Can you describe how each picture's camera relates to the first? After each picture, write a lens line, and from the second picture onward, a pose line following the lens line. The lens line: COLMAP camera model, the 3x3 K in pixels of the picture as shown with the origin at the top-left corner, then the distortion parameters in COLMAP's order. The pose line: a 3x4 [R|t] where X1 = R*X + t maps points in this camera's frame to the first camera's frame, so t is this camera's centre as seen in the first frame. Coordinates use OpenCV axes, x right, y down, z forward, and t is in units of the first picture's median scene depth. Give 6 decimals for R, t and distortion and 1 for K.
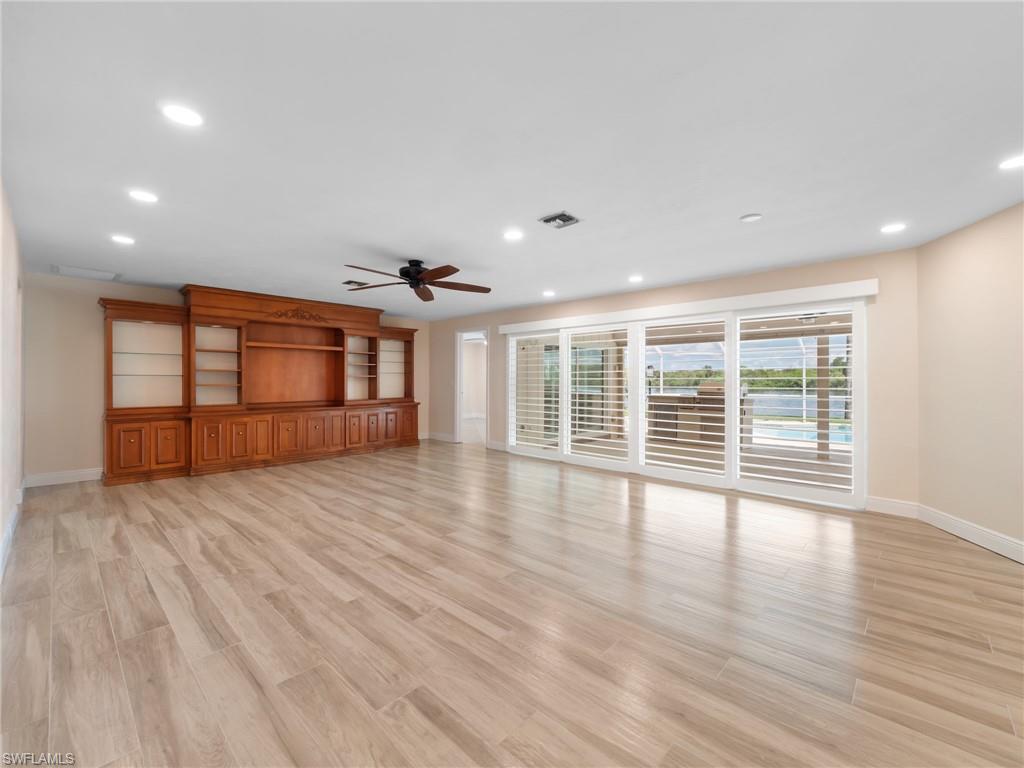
lens RADIAL K [[431.1, 0, 508.5], [0, 431.1, 376.5], [0, 0, 1]] dist [0.001014, -0.004211]
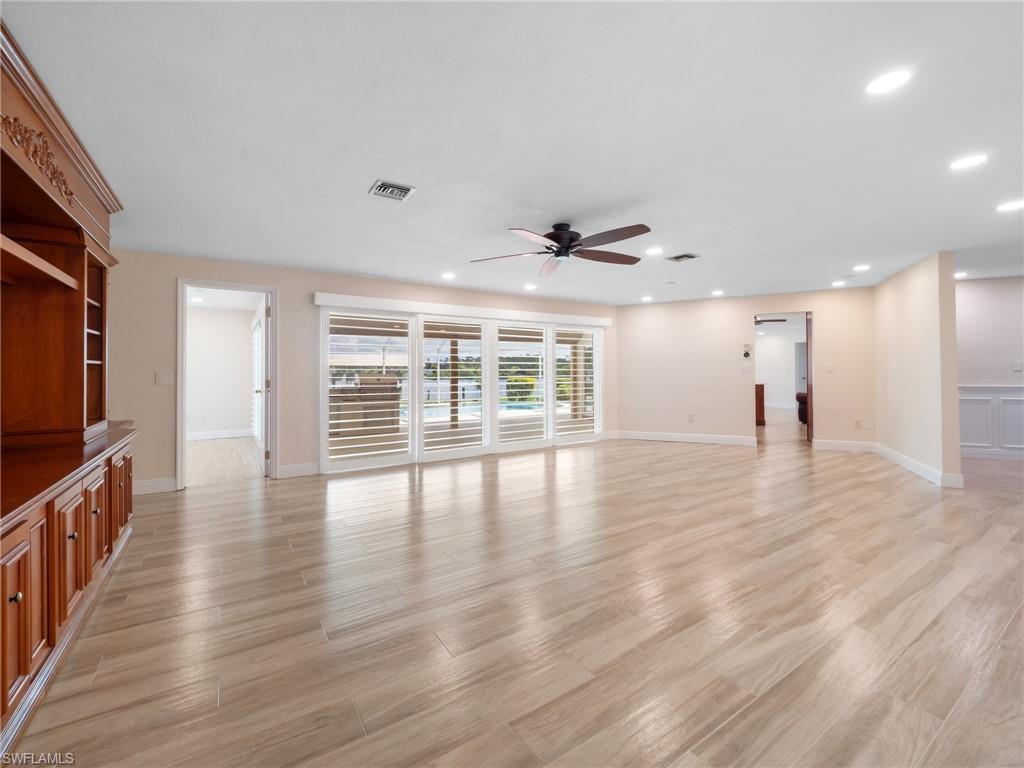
lens RADIAL K [[415.2, 0, 509.1], [0, 415.2, 406.0], [0, 0, 1]] dist [-0.022238, 0.005992]
pose [[0.256314, -0.080688, 0.963220, -1.176379], [-0.008815, 0.996273, 0.085803, 0.006219], [-0.966553, -0.030483, 0.254648, 1.066693]]
